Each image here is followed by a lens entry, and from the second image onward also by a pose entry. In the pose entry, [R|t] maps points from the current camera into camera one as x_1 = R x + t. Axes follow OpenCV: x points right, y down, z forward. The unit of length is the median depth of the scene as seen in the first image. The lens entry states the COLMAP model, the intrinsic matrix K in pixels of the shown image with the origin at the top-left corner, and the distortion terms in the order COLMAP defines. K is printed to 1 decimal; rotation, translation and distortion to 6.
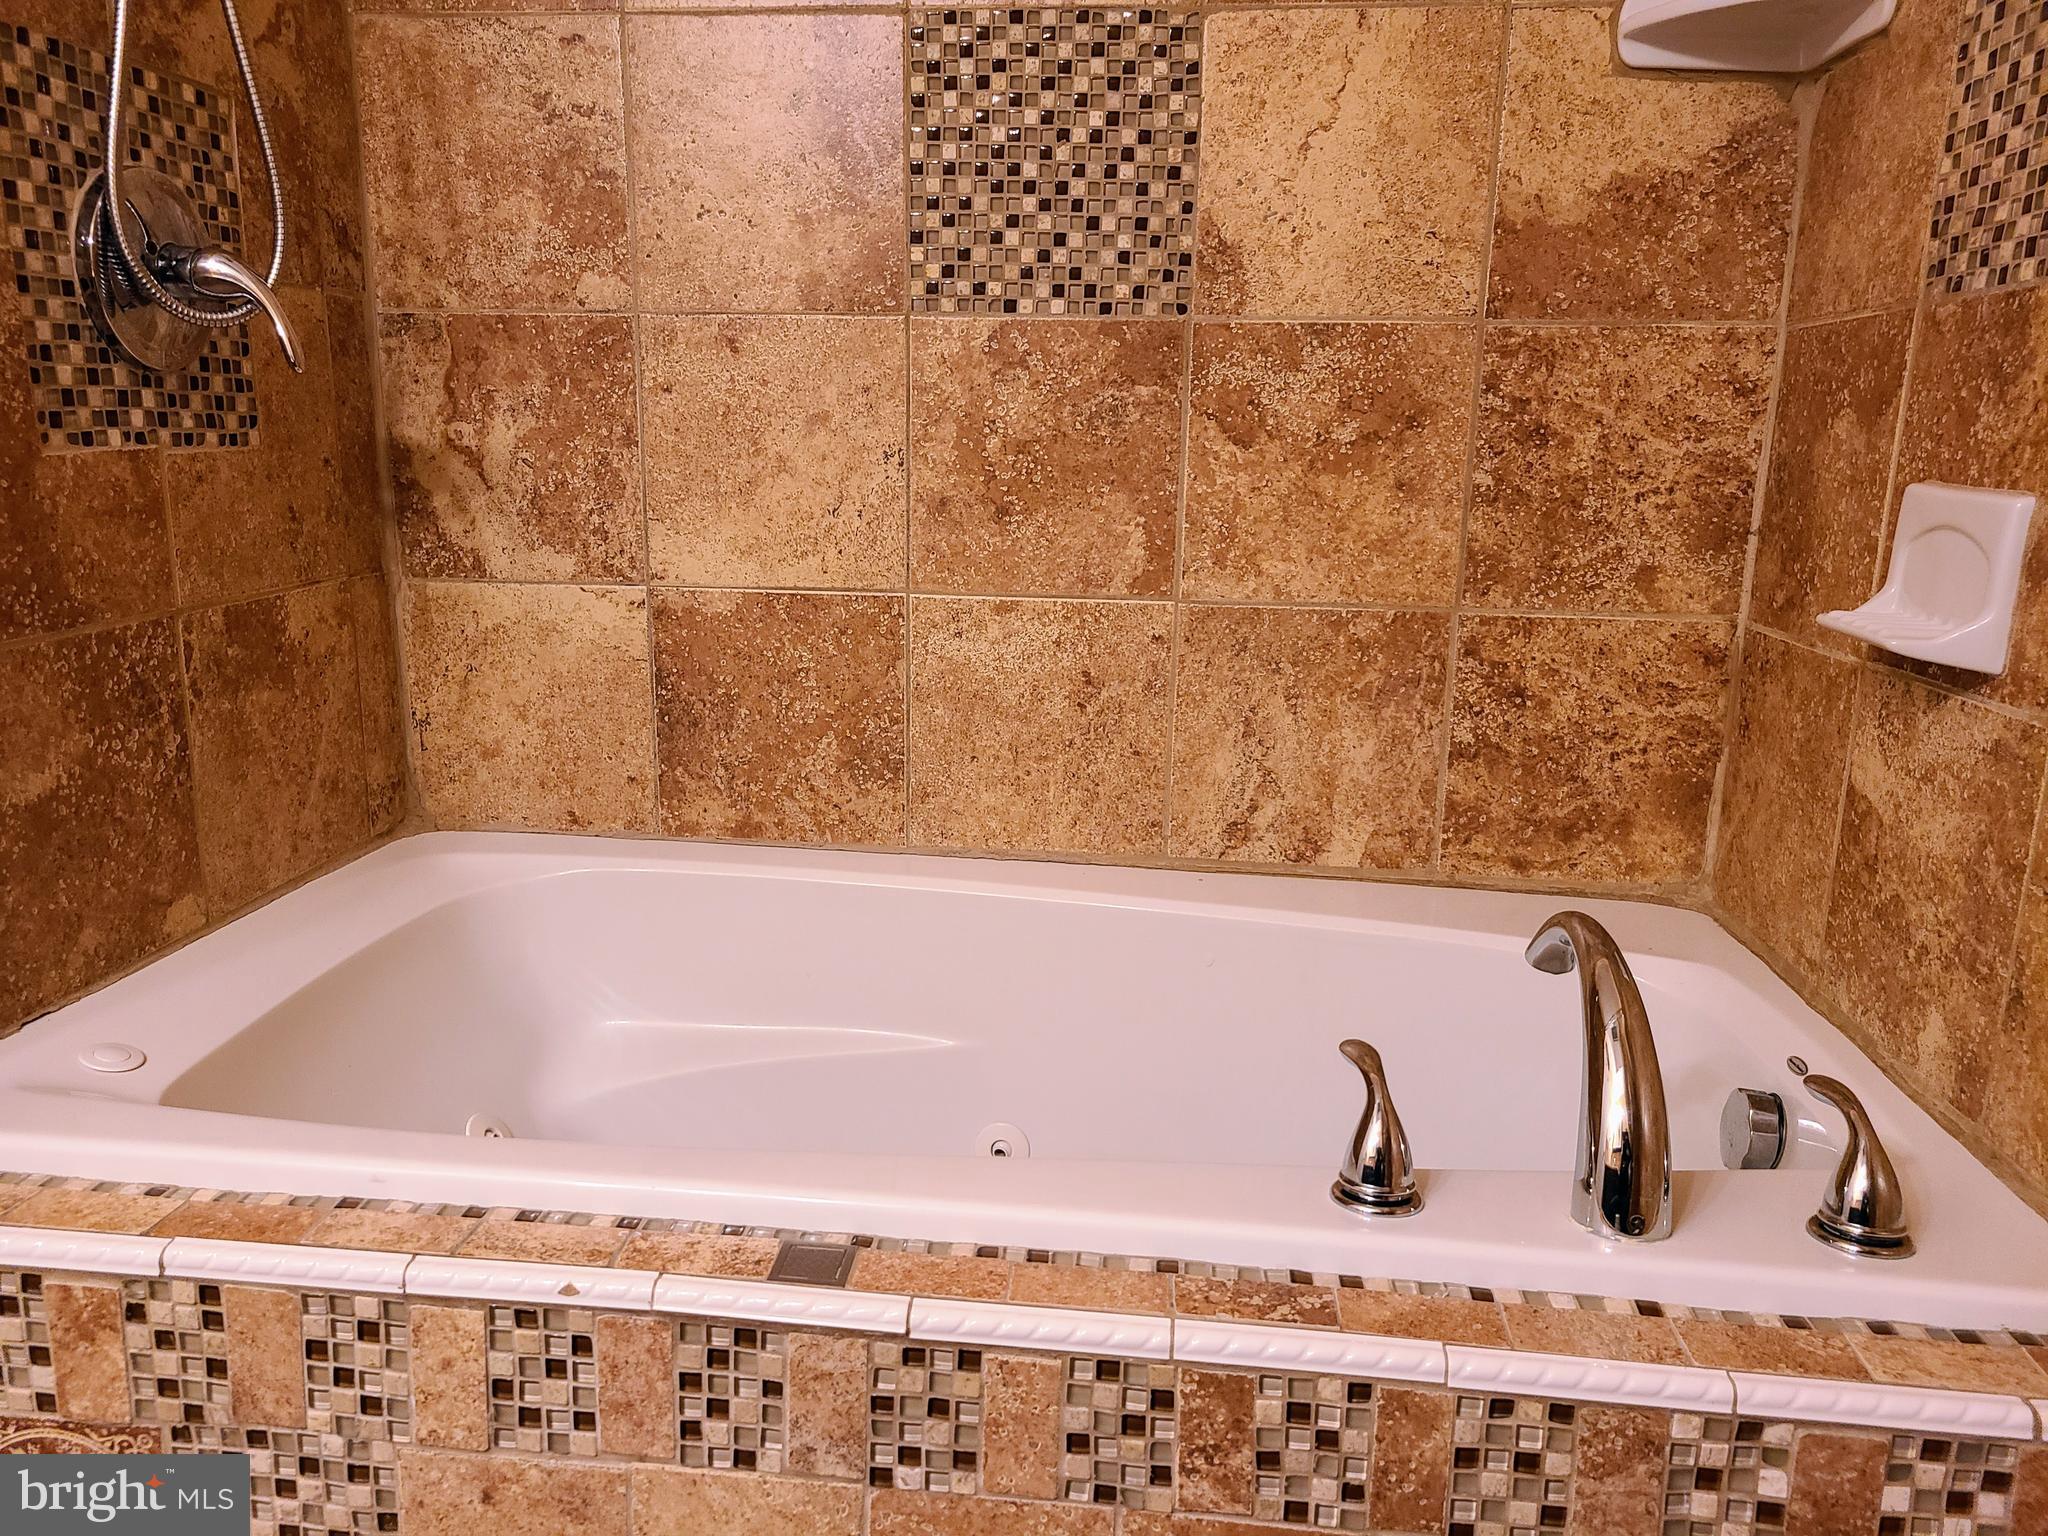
lens RADIAL K [[1571.2, 0, 1002.0], [0, 1571.2, 749.1], [0, 0, 1]] dist [0.058287, -0.035932]
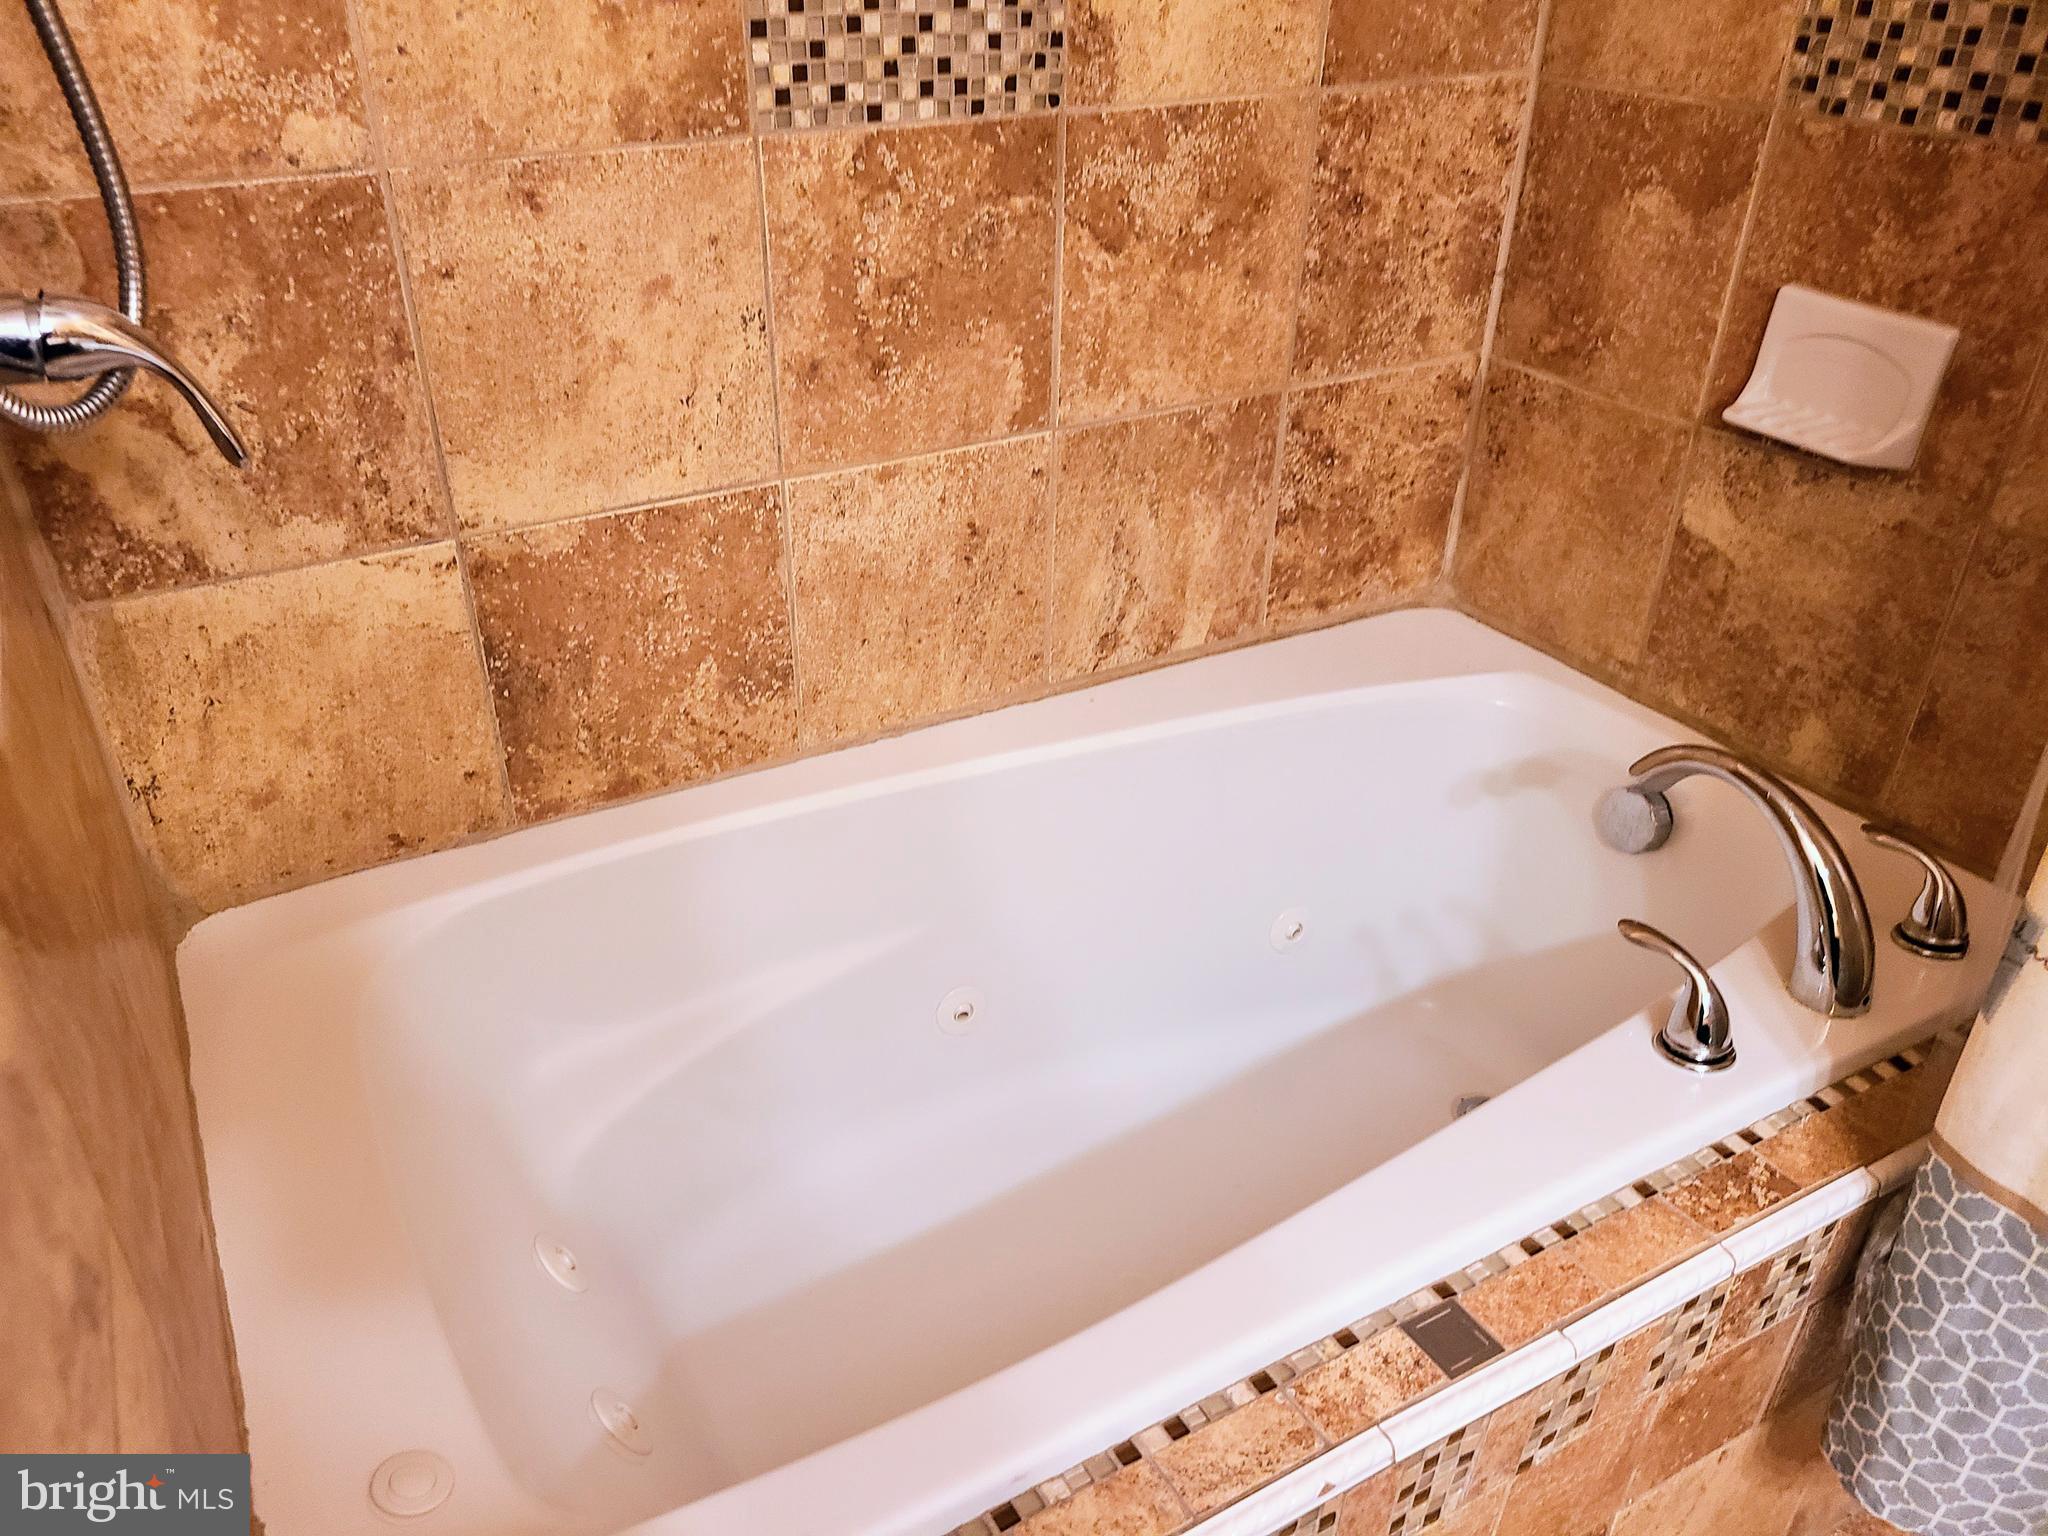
lens RADIAL K [[1571.2, 0, 1008.2], [0, 1571.2, 762.3], [0, 0, 1]] dist [0.058287, -0.035932]
pose [[0.810918, -0.306749, 0.498315, -0.434817], [0.126607, 0.923390, 0.362384, -0.254041], [-0.571300, -0.230773, 0.787630, 0.241777]]
